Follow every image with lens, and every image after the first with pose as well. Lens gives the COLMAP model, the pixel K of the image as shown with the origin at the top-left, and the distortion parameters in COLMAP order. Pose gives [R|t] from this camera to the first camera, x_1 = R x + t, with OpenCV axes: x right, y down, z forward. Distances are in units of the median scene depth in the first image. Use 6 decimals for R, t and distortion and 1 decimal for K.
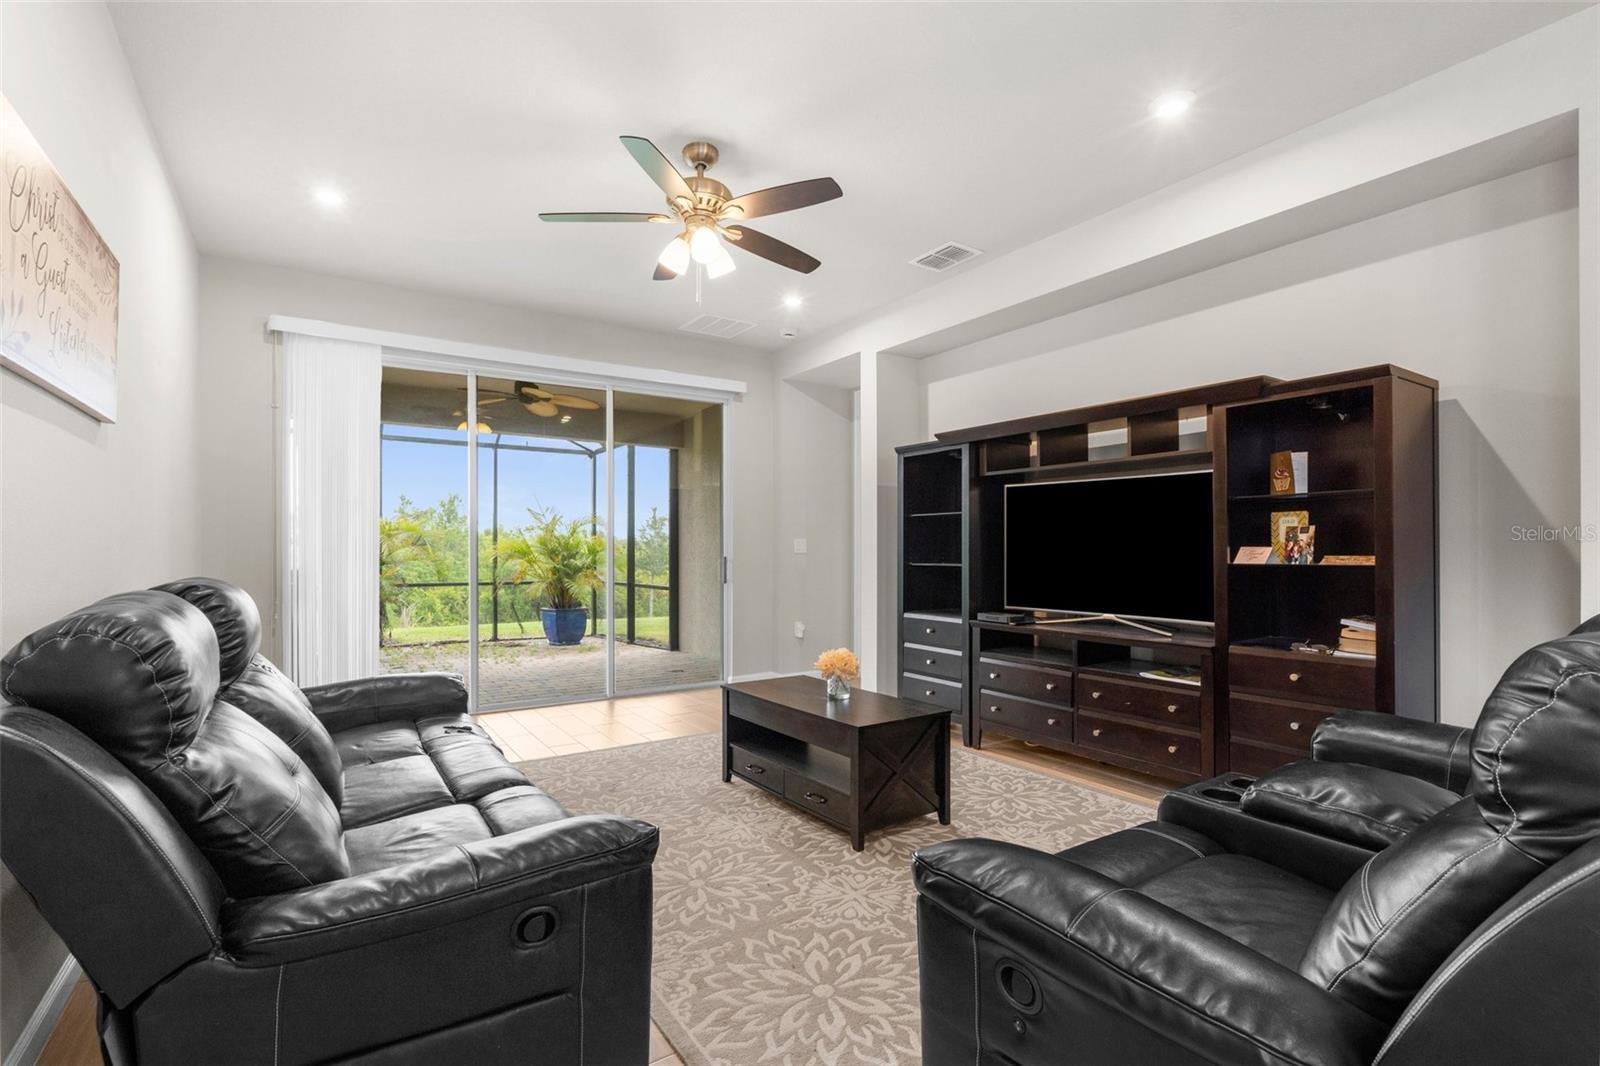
lens RADIAL K [[739.2, 0, 797.5], [0, 739.2, 552.5], [0, 0, 1]] dist [-0.007656, 0.004371]
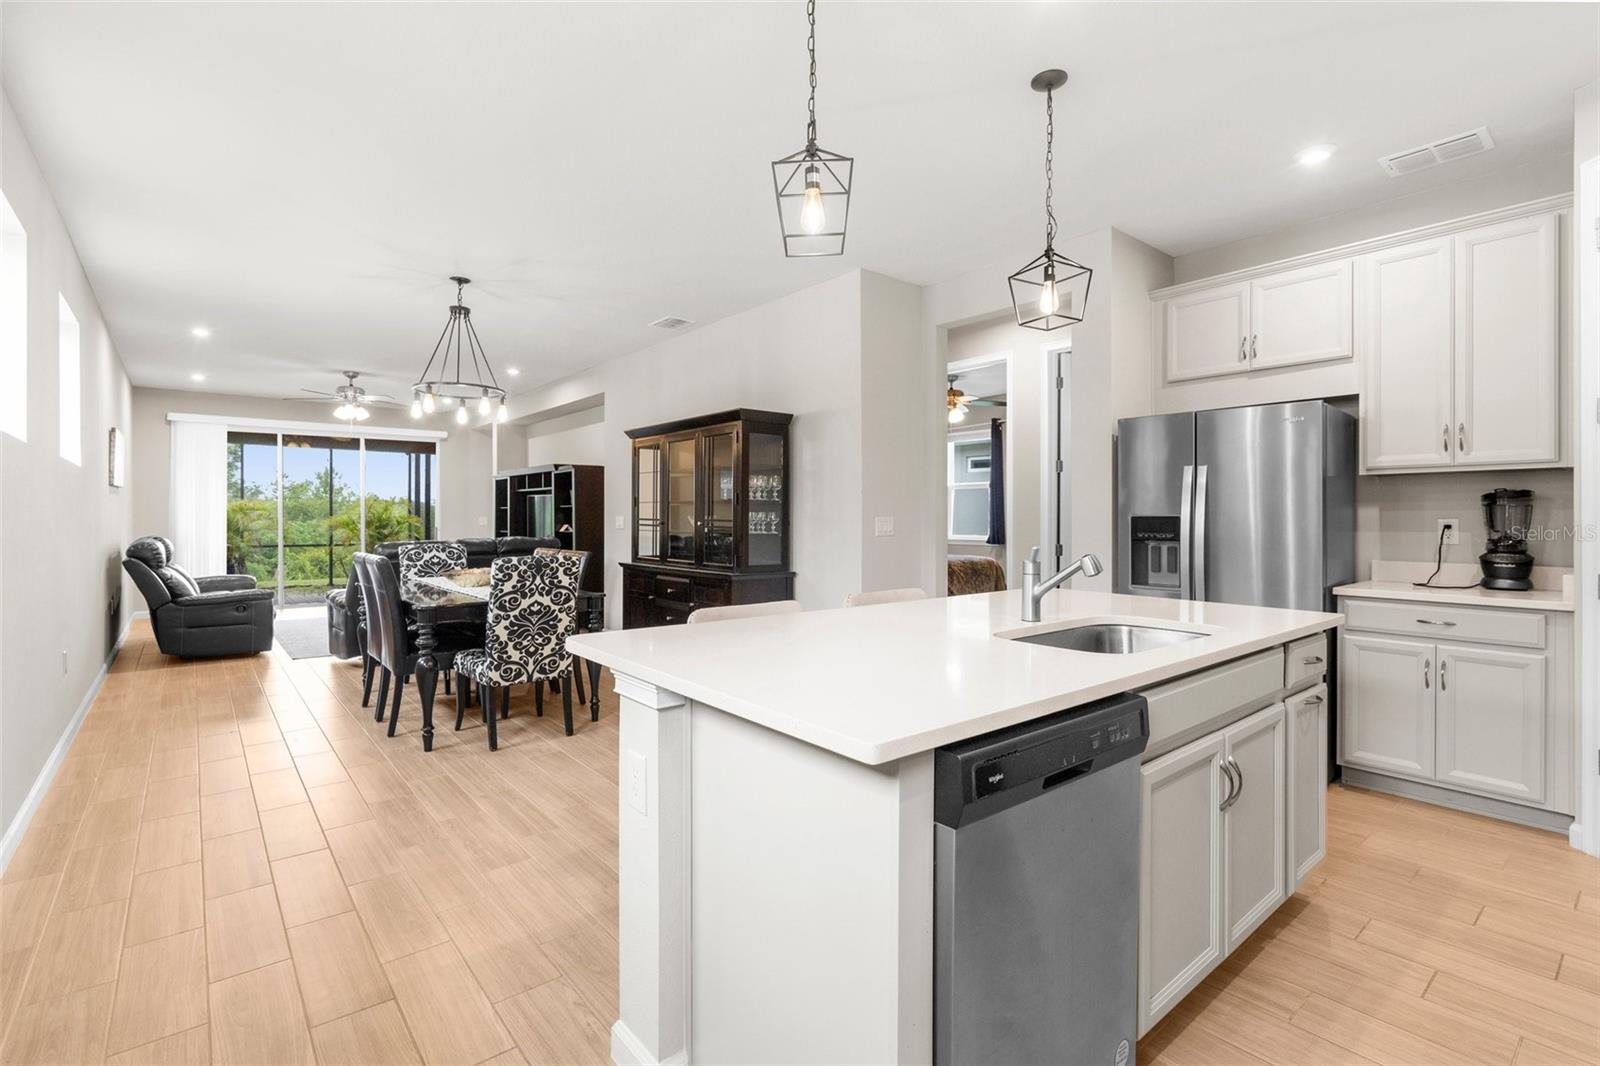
lens RADIAL K [[739.2, 0, 786.3], [0, 739.2, 517.5], [0, 0, 1]] dist [-0.007656, 0.004371]
pose [[0.995397, 0.001191, 0.095826, 0.734776], [-0.000954, 0.999996, -0.002521, -0.018787], [-0.095829, 0.002418, 0.995395, -1.108413]]
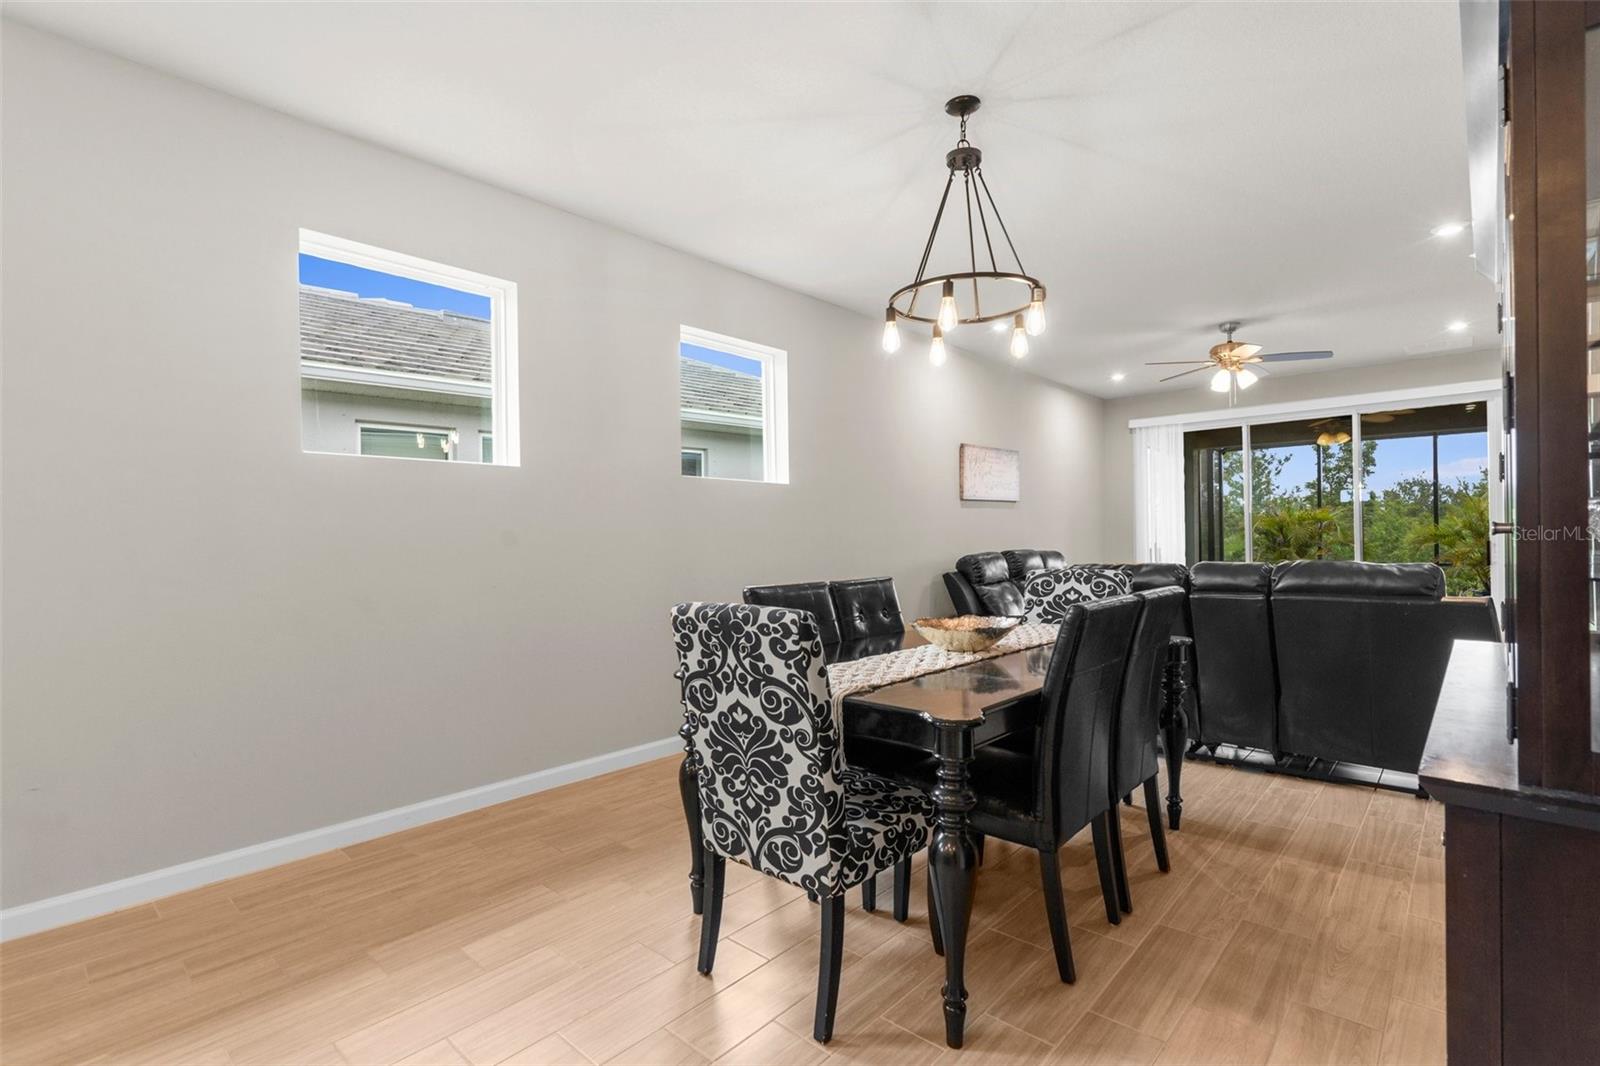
lens RADIAL K [[739.2, 0, 782.8], [0, 739.2, 538.1], [0, 0, 1]] dist [-0.007656, 0.004371]
pose [[0.233494, -0.002740, -0.972354, 0.908126], [0.011056, 0.999939, -0.000162, -0.011792], [0.972295, -0.010712, 0.233510, -0.343718]]
